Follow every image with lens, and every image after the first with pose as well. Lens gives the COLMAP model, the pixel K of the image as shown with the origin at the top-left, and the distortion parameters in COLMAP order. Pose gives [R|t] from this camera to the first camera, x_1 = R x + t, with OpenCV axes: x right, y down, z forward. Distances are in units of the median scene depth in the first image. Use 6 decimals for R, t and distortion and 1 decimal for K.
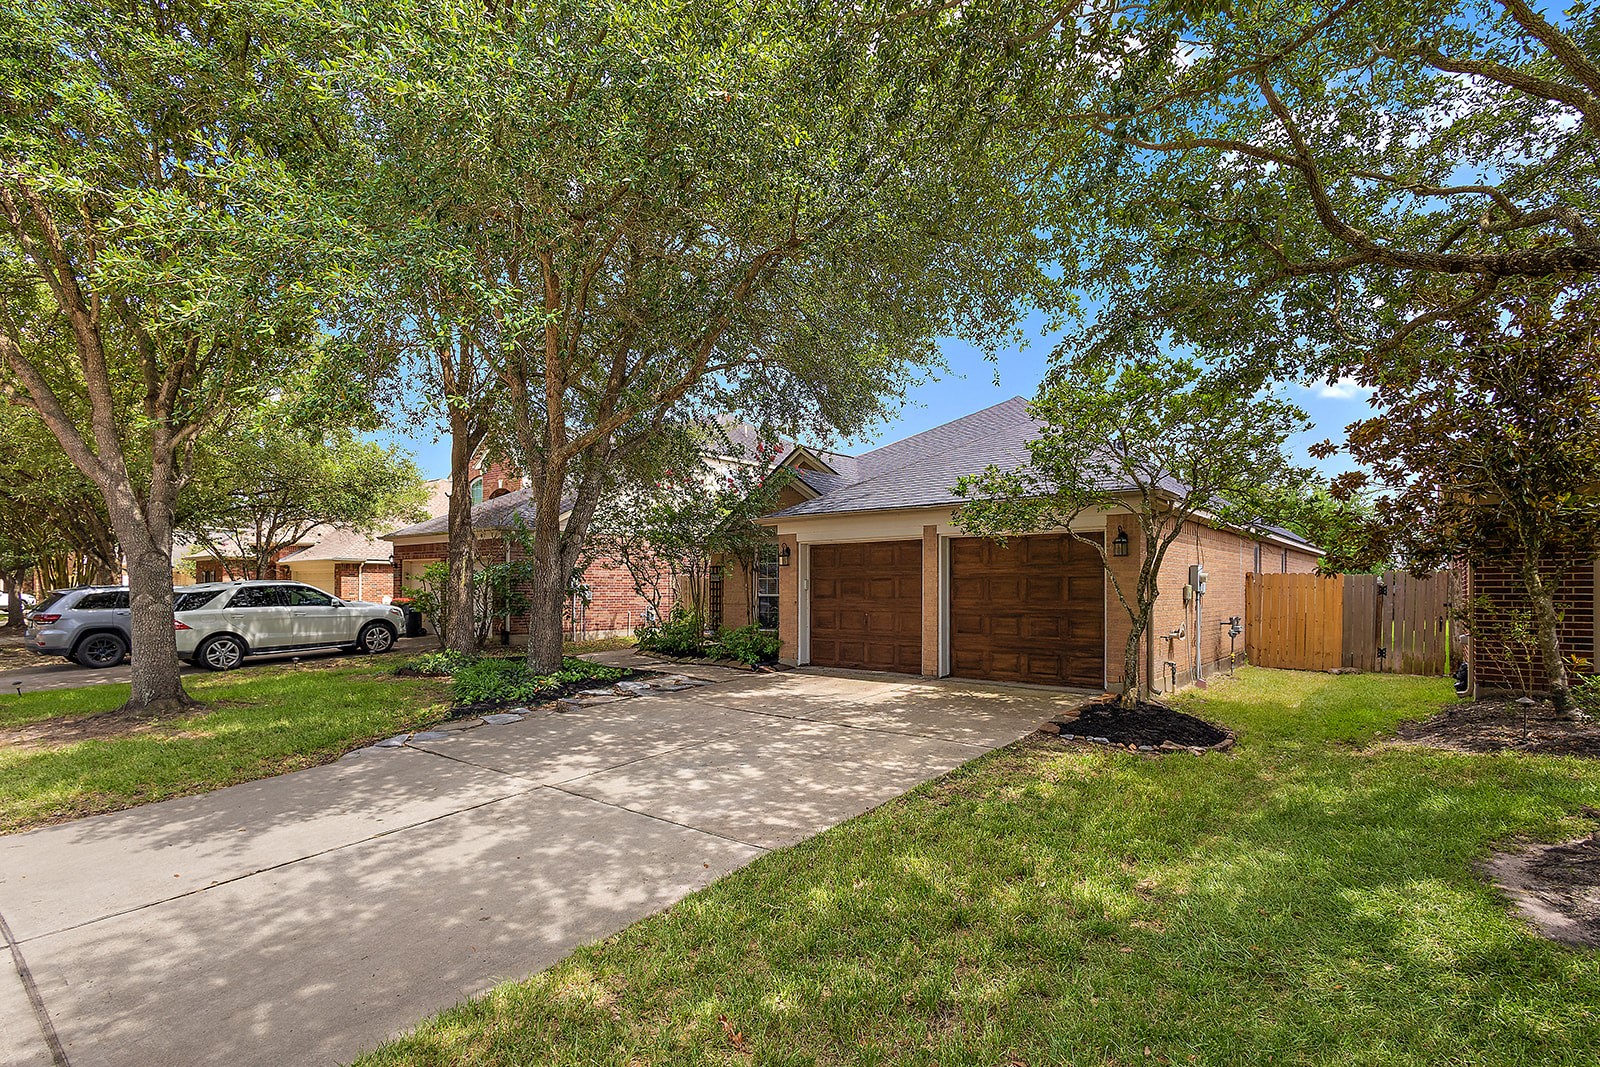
lens RADIAL K [[741.7, 0, 732.5], [0, 741.7, 590.7], [0, 0, 1]] dist [0.005804, -0.001308]
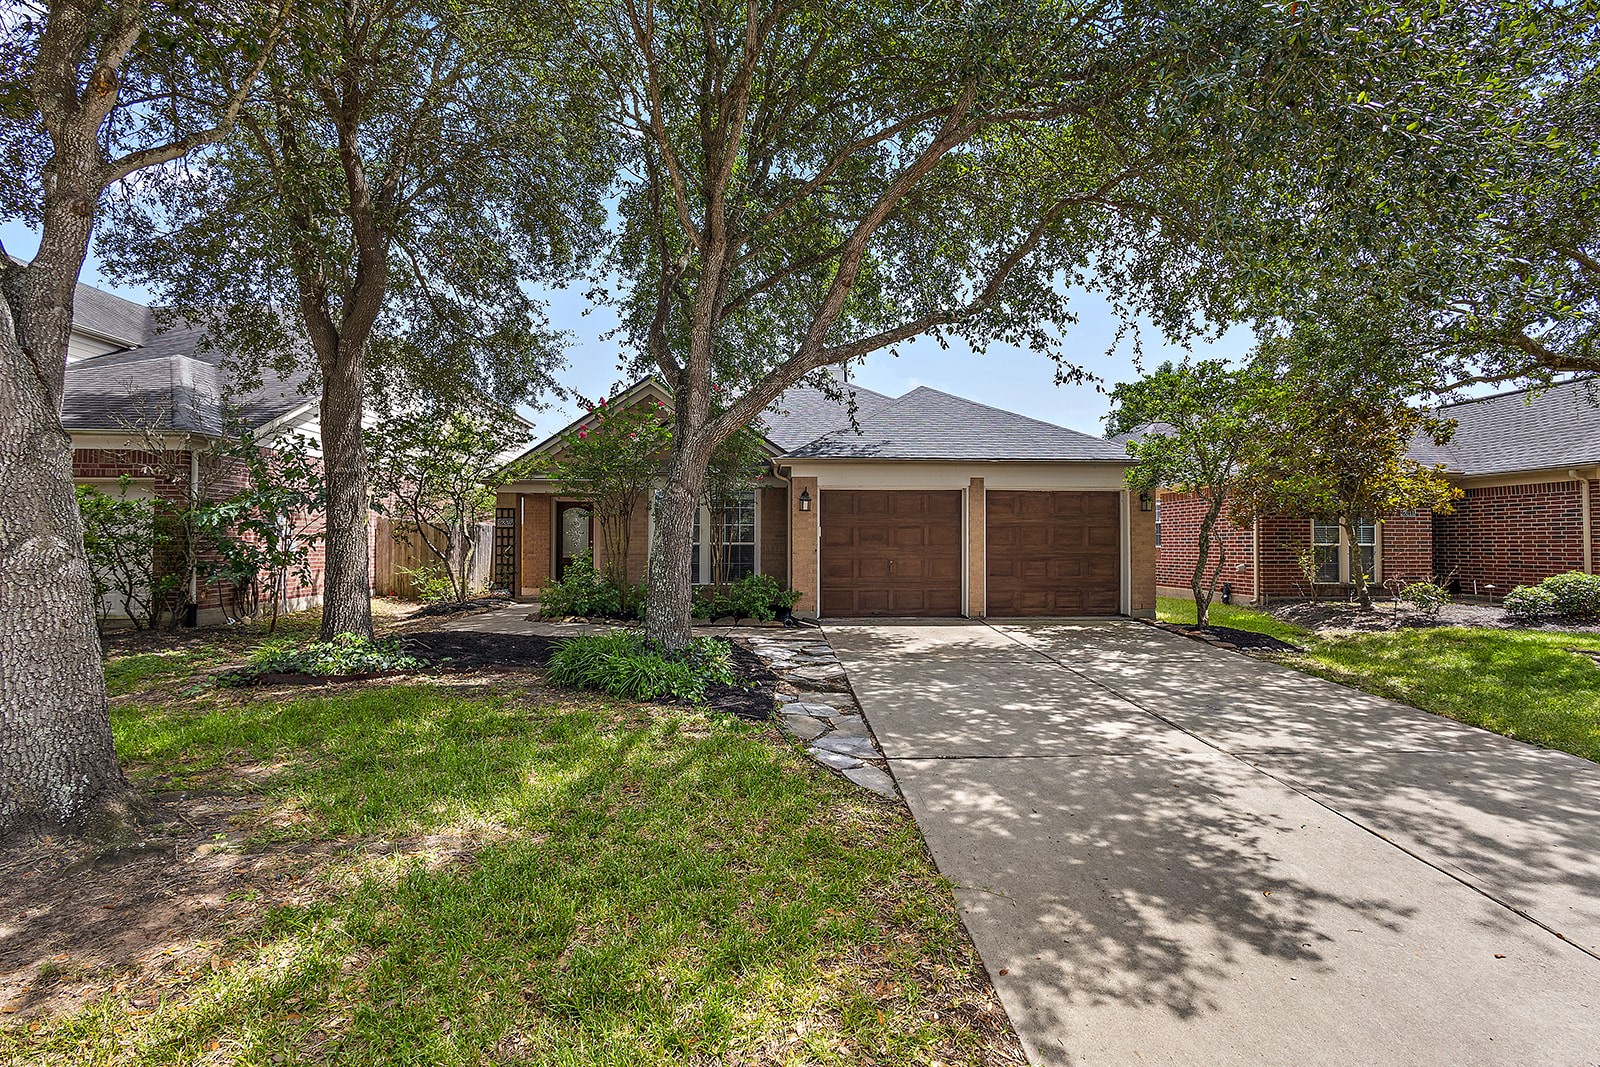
lens RADIAL K [[741.7, 0, 798.7], [0, 741.7, 534.9], [0, 0, 1]] dist [0.005804, -0.001308]
pose [[0.740061, 0.007375, 0.672500, -0.697260], [0.000446, 0.999934, -0.011457, 0.008382], [-0.672540, 0.008779, 0.740009, 0.396809]]
